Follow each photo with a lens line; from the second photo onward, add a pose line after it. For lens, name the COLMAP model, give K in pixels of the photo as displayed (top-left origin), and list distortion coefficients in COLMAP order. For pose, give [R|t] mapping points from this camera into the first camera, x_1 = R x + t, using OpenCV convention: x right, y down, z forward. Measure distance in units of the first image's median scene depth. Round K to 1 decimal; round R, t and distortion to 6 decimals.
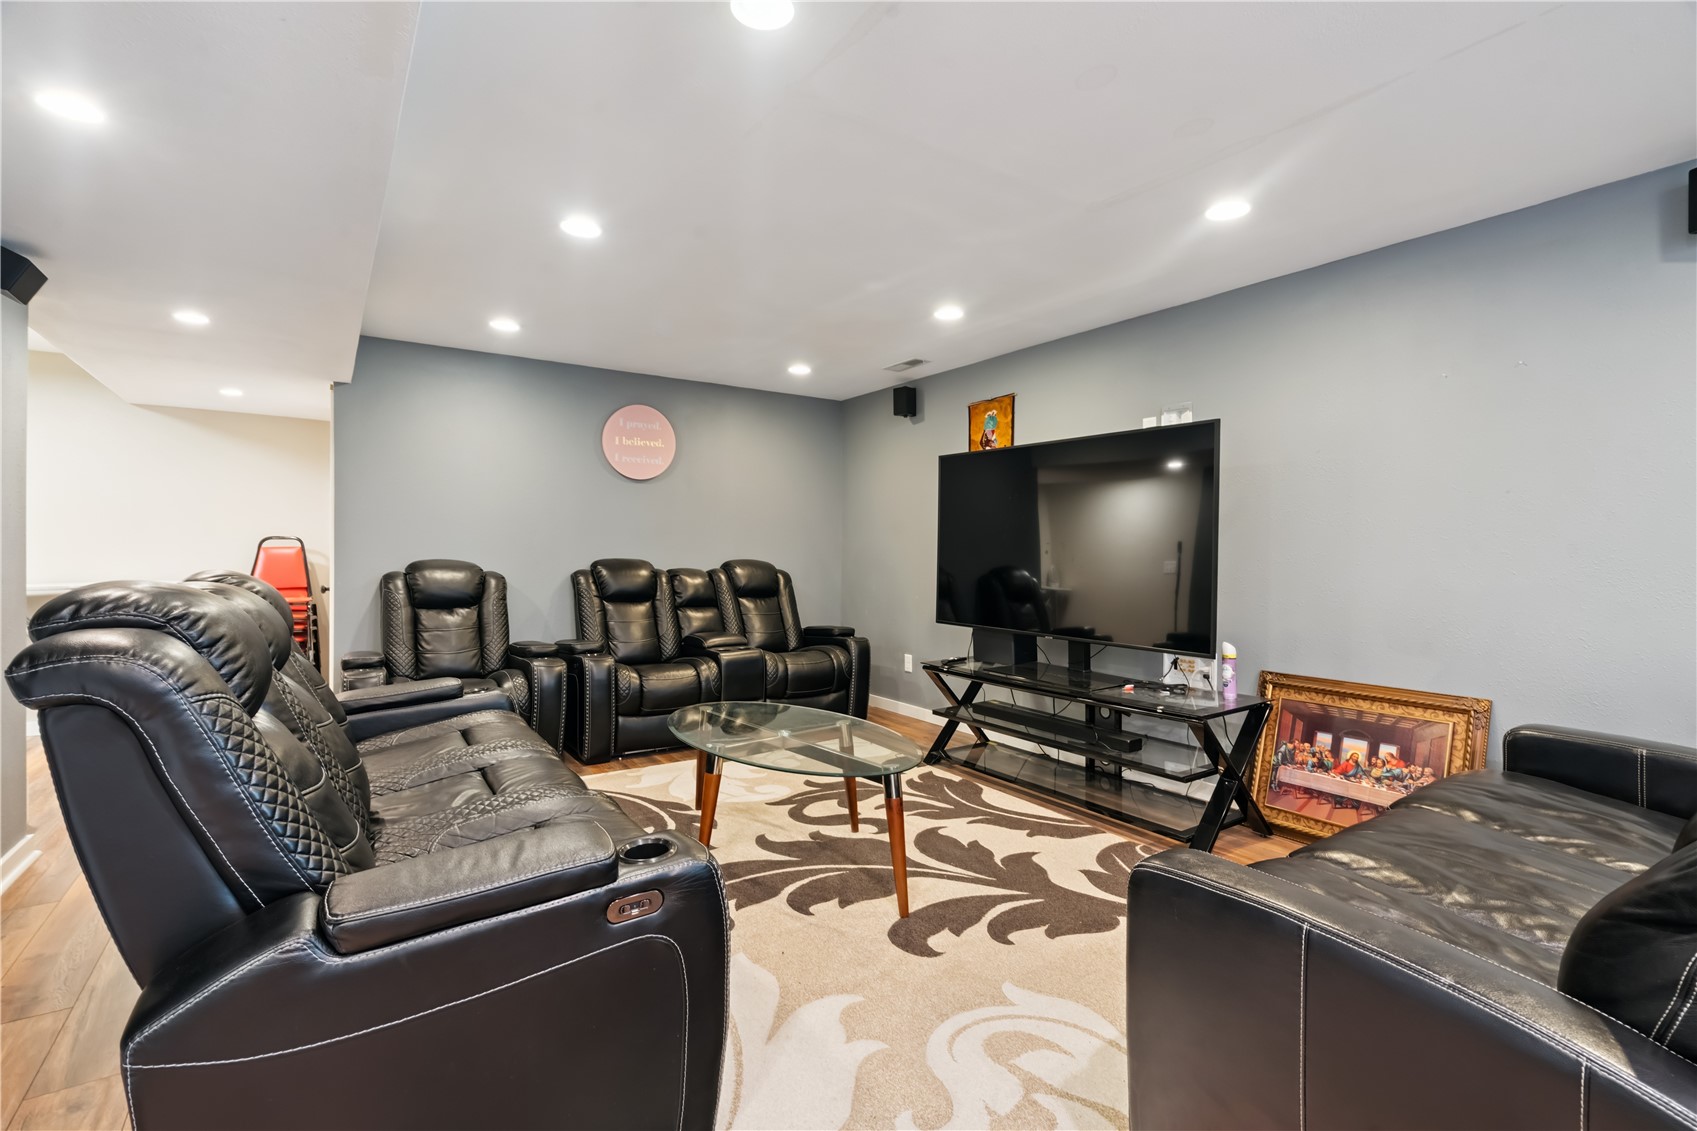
lens RADIAL K [[766.4, 0, 849.1], [0, 766.4, 560.4], [0, 0, 1]] dist [-0.010828, 0.001747]
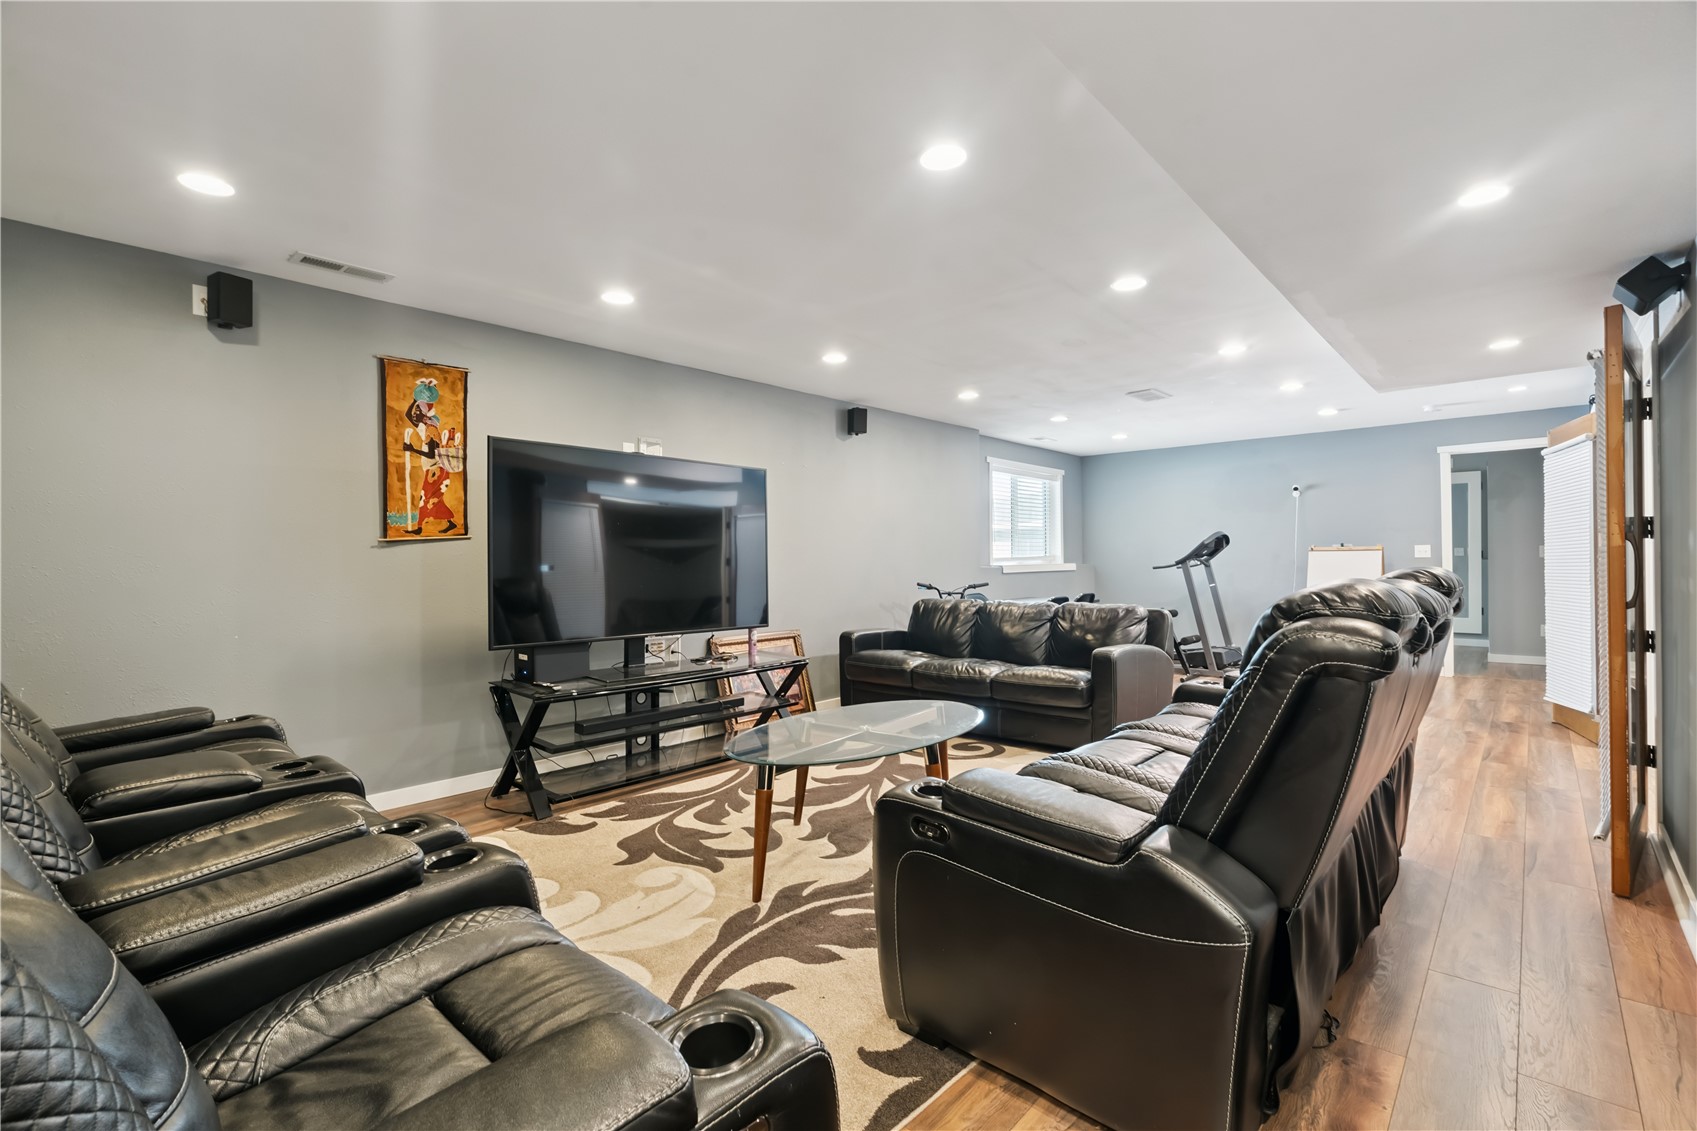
lens RADIAL K [[766.4, 0, 847.5], [0, 766.4, 558.0], [0, 0, 1]] dist [-0.010828, 0.001747]
pose [[-0.235440, -0.004894, 0.971877, -0.834282], [0.013875, 0.999868, 0.008396, -0.015439], [-0.971790, 0.015461, -0.235341, 0.953571]]
